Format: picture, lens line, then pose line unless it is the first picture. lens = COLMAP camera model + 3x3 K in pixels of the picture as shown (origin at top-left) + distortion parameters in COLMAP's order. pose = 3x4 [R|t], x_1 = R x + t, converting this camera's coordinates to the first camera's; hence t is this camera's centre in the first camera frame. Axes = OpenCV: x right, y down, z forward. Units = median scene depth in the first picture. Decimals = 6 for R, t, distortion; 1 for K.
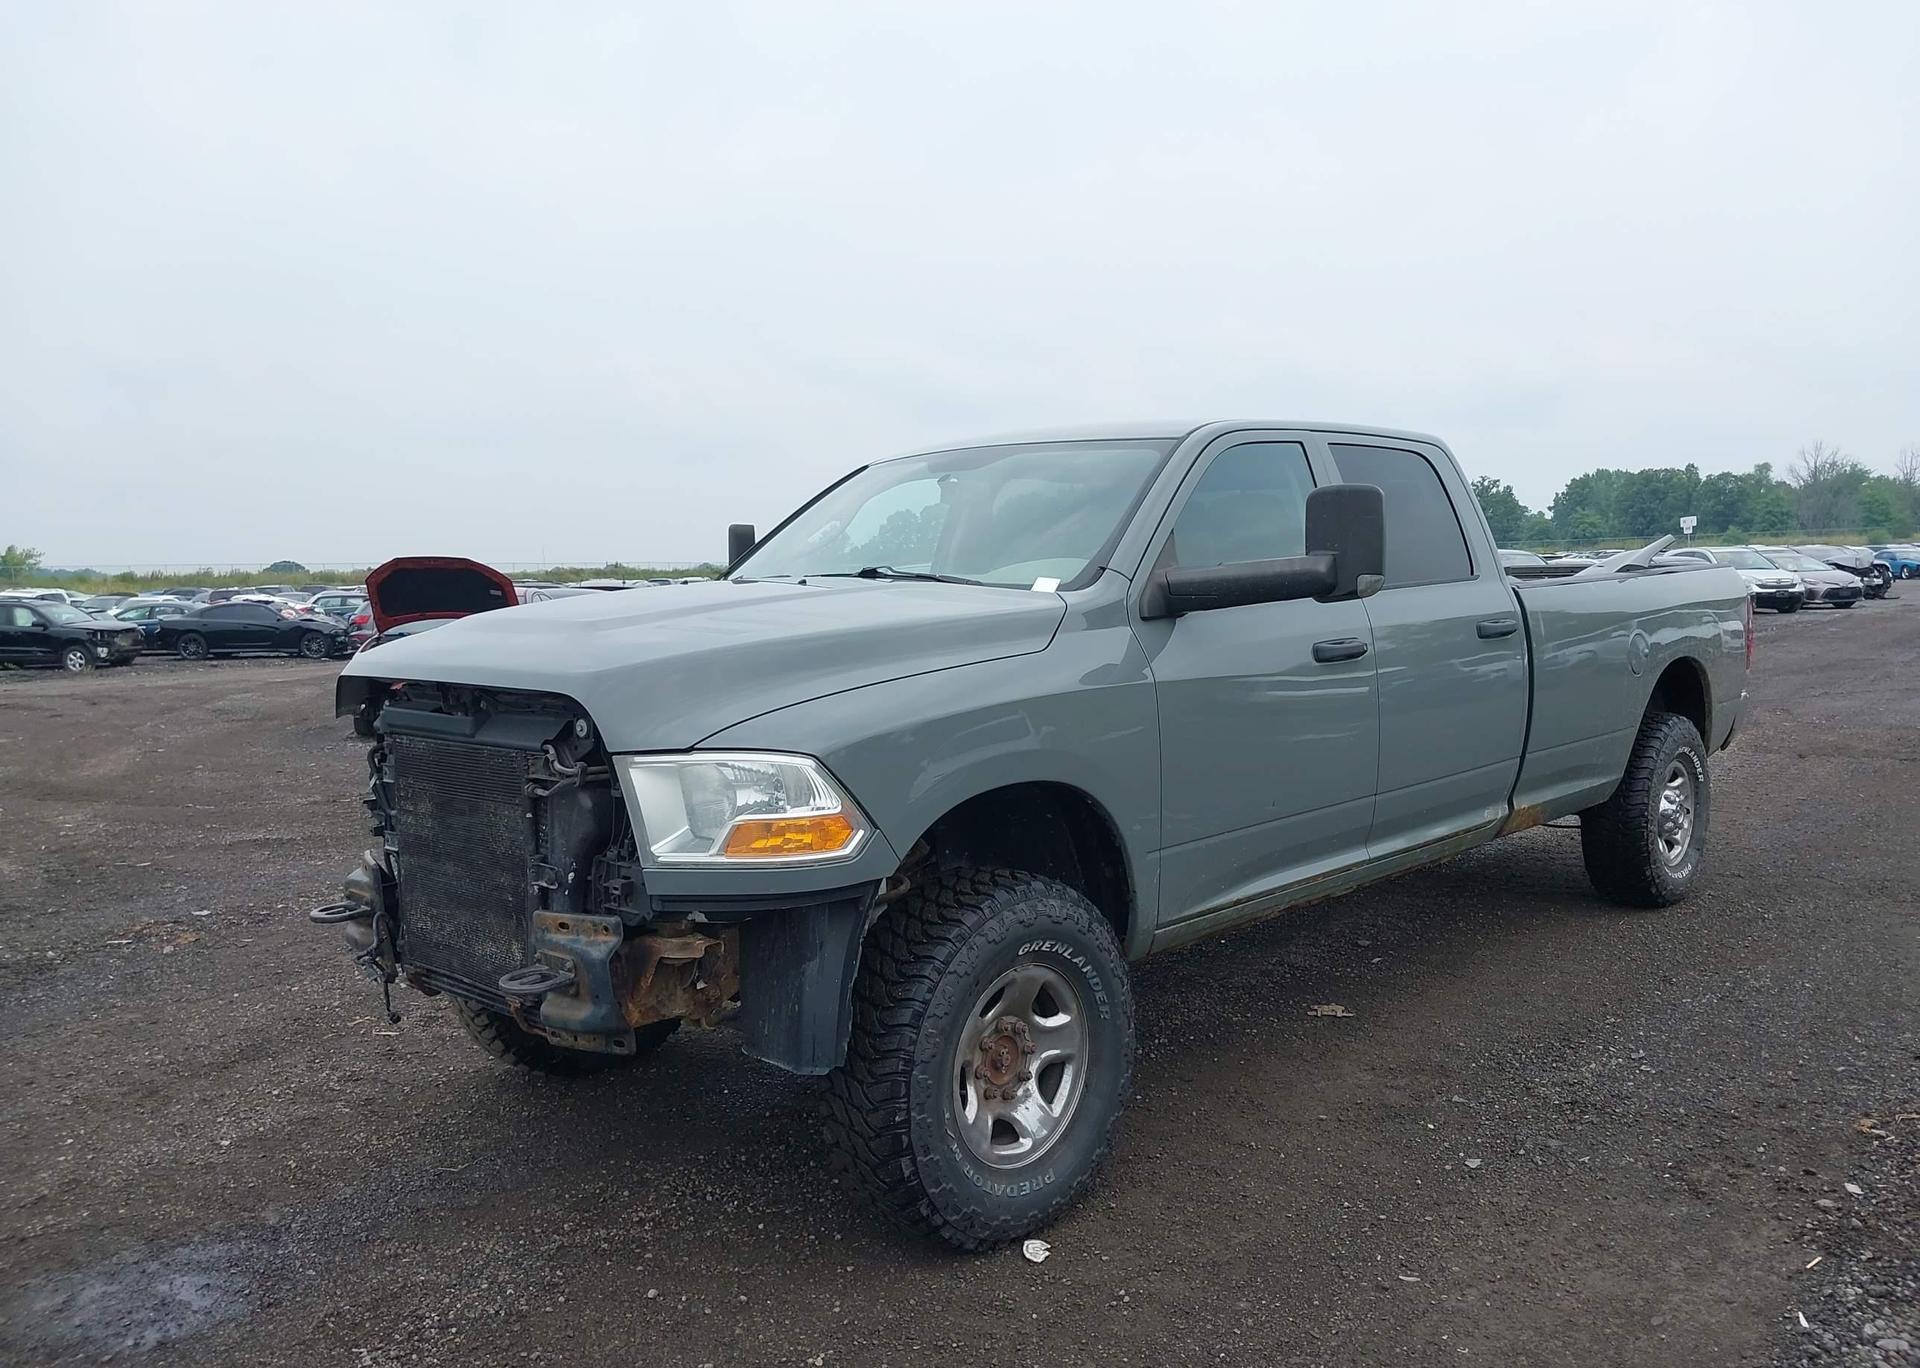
lens RADIAL K [[1523.2, 0, 967.4], [0, 1523.2, 692.3], [0, 0, 1]] dist [0.053859, -0.085998]
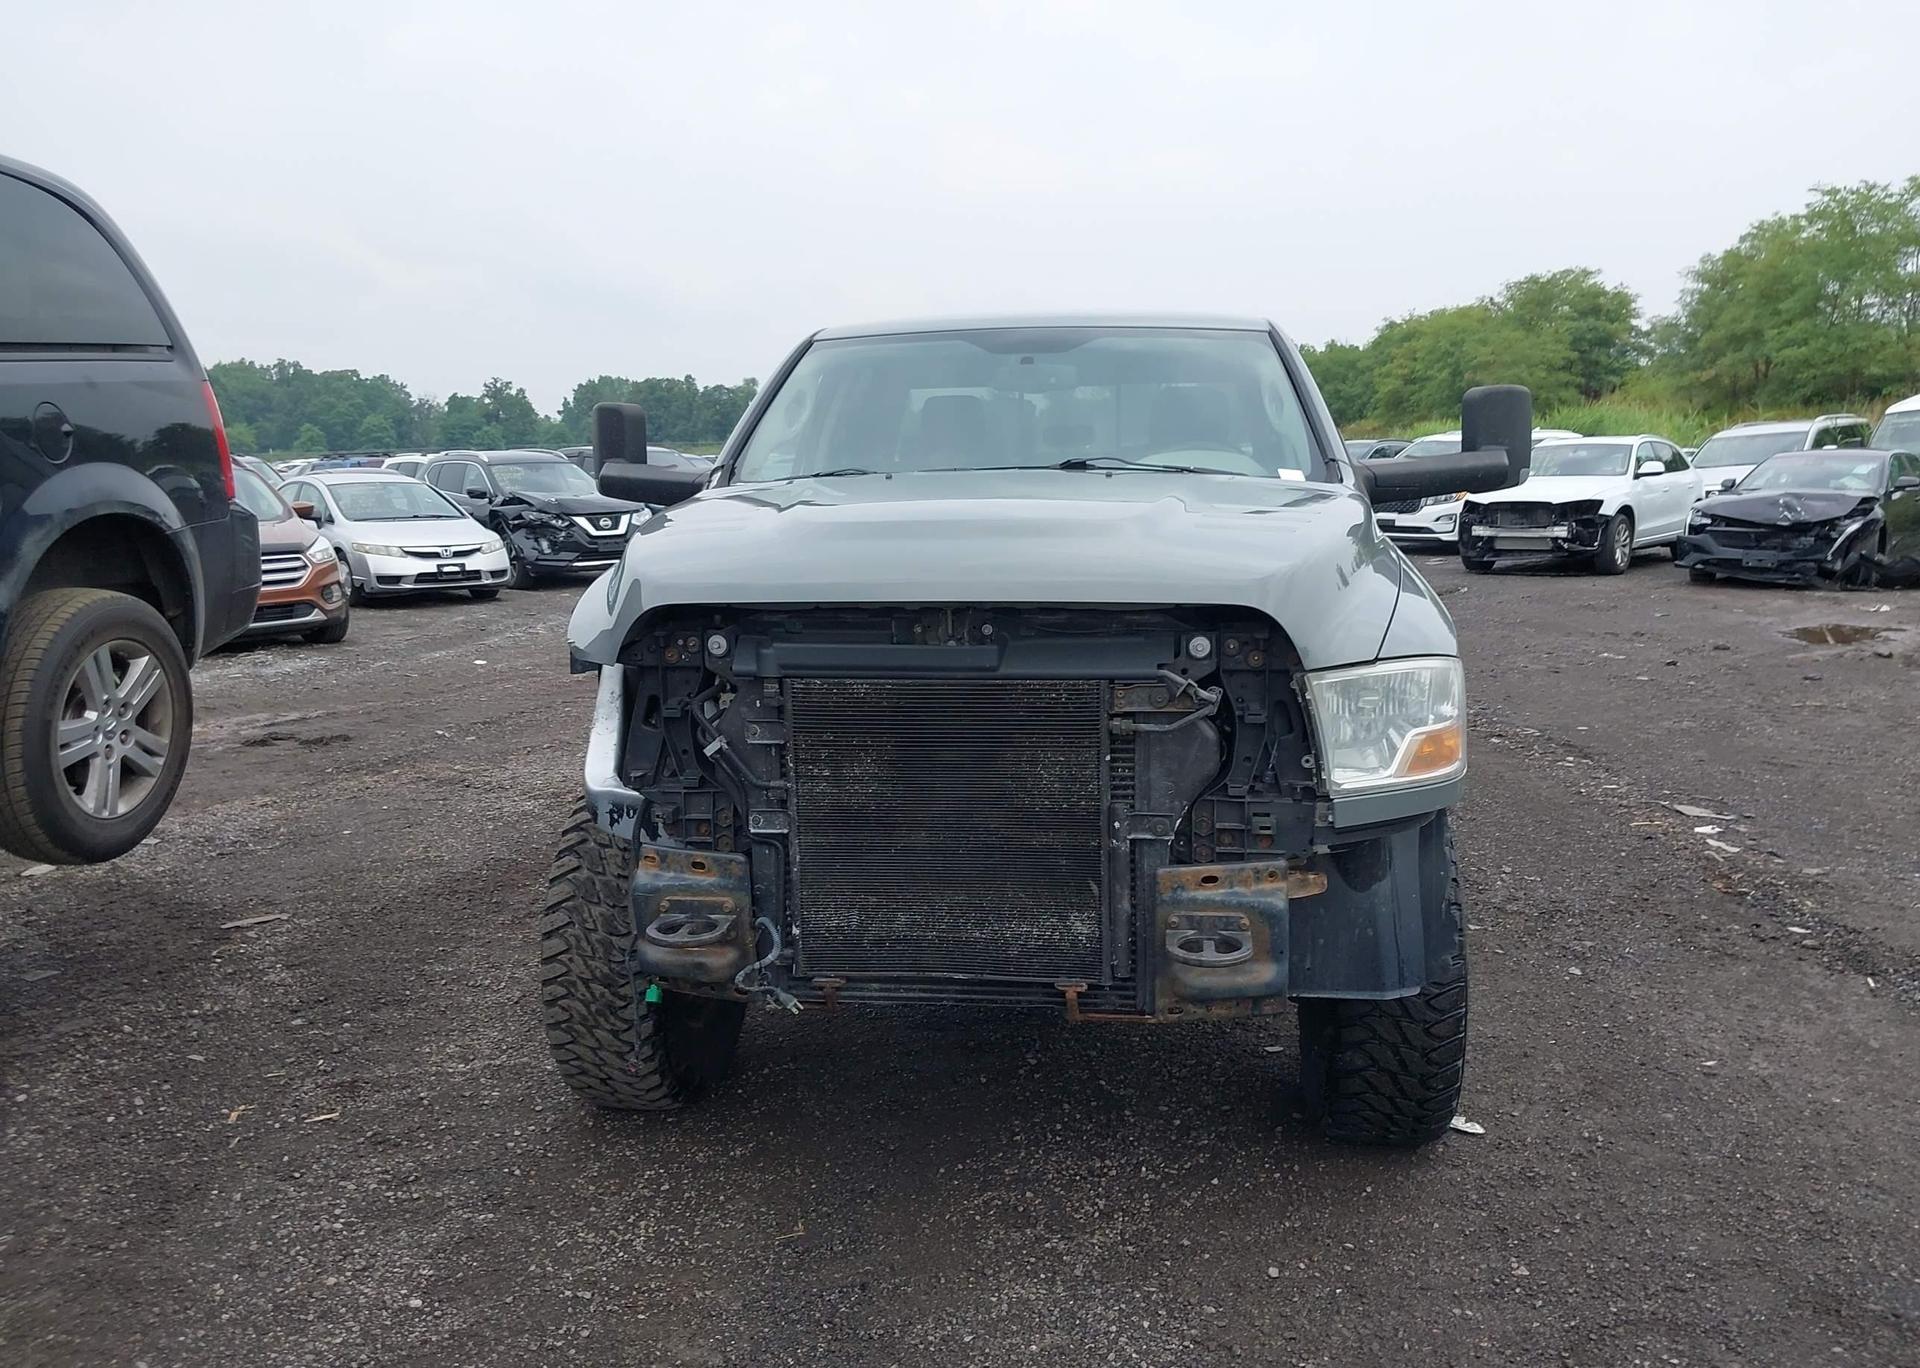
lens RADIAL K [[1523.2, 0, 957.6], [0, 1523.2, 690.7], [0, 0, 1]] dist [0.053859, -0.085998]
pose [[0.812722, -0.081086, 0.576983, -0.750069], [0.045424, 0.996073, 0.075999, -0.019747], [-0.580879, -0.035557, 0.813213, 0.347285]]
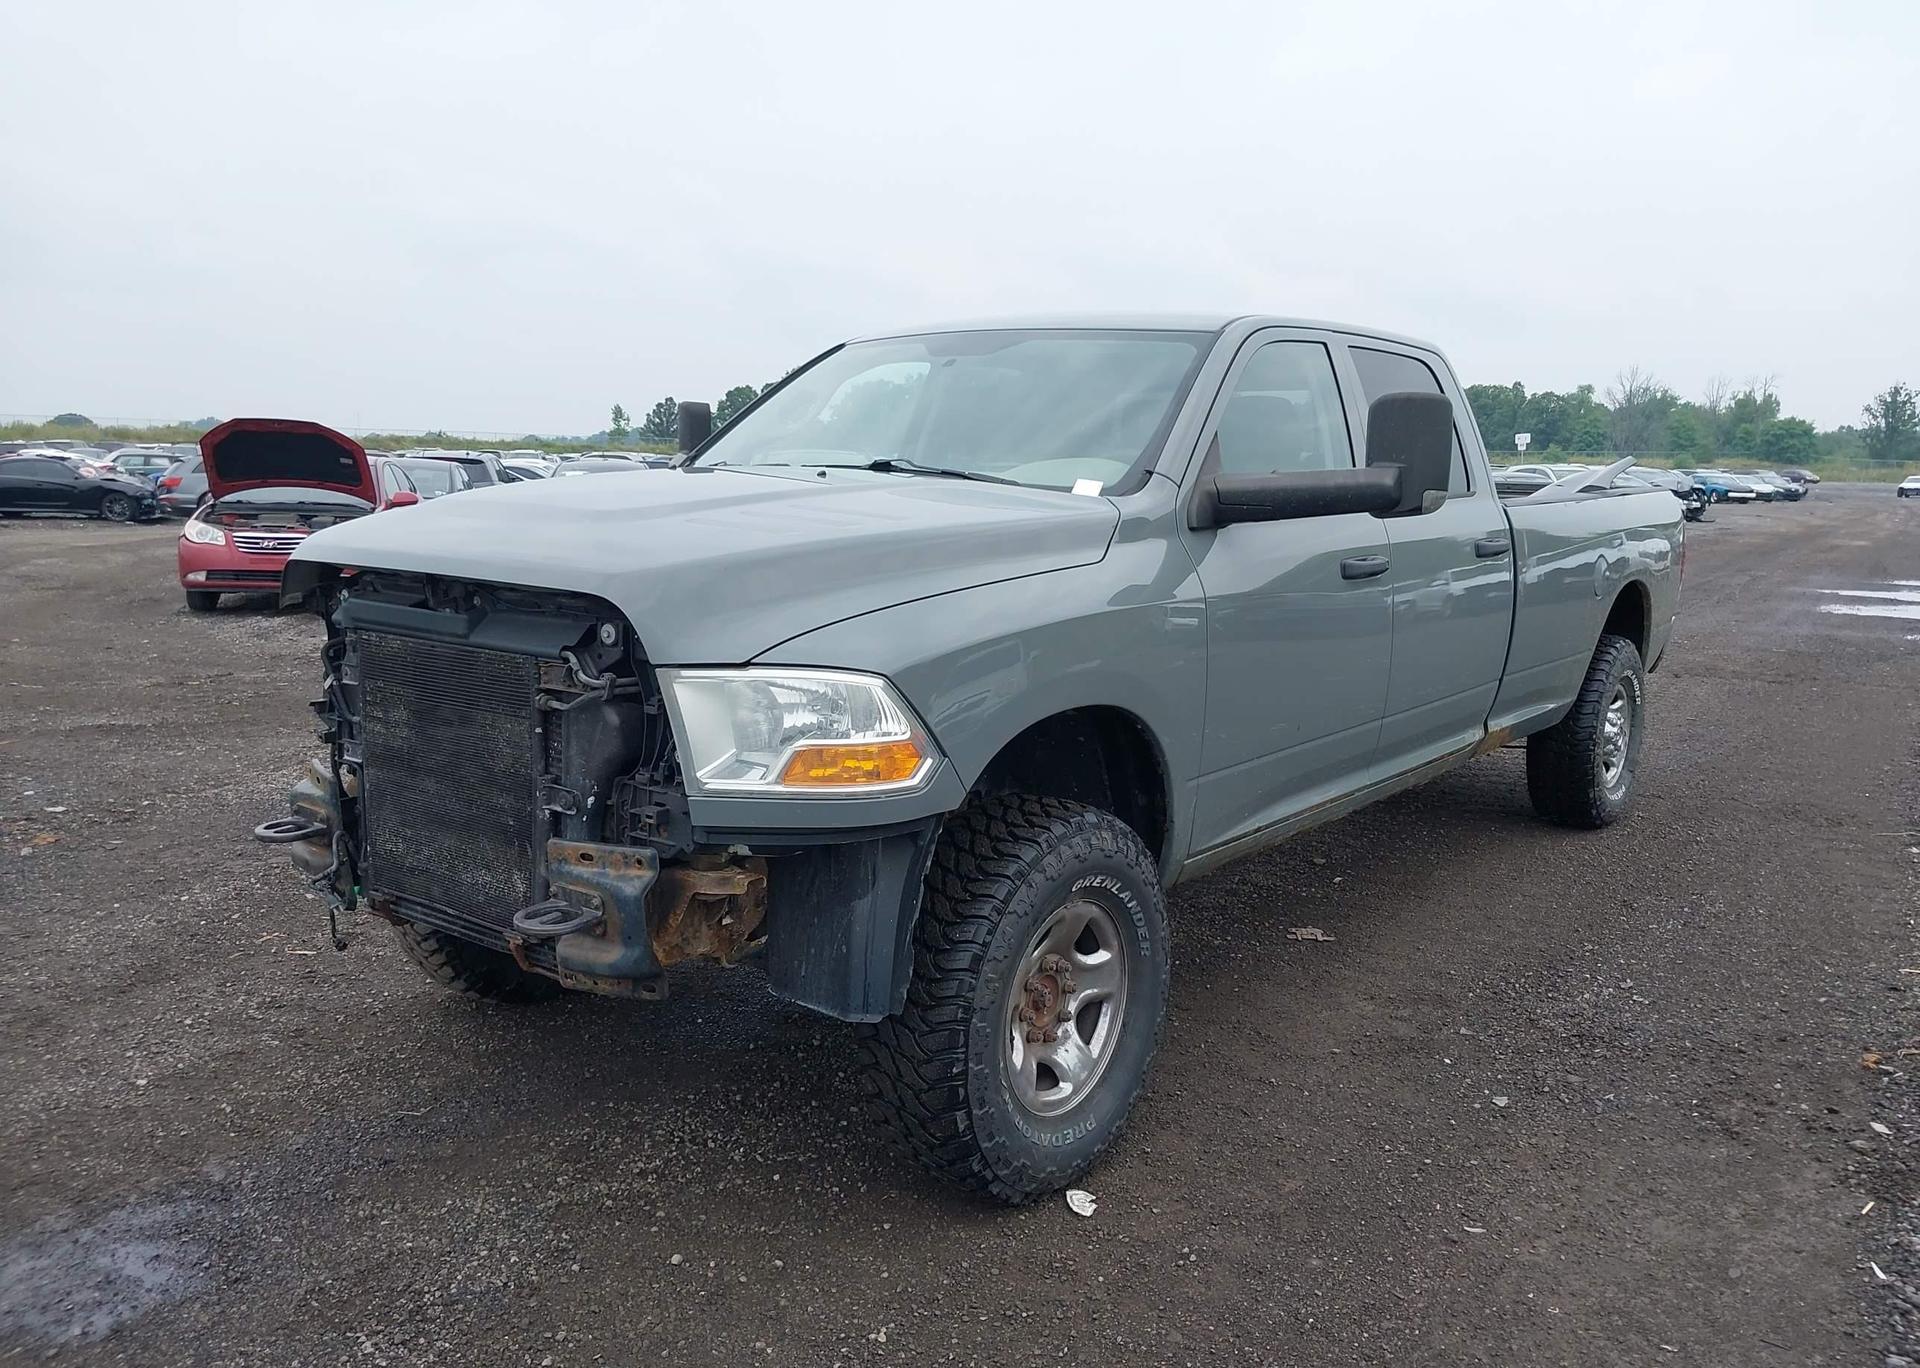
lens RADIAL K [[1523.2, 0, 977.0], [0, 1523.2, 688.1], [0, 0, 1]] dist [0.053859, -0.085998]
pose [[0.992981, 0.025266, 0.115545, -0.126321], [-0.033160, 0.997207, 0.066916, -0.009926], [-0.113531, -0.070277, 0.991046, 0.092916]]
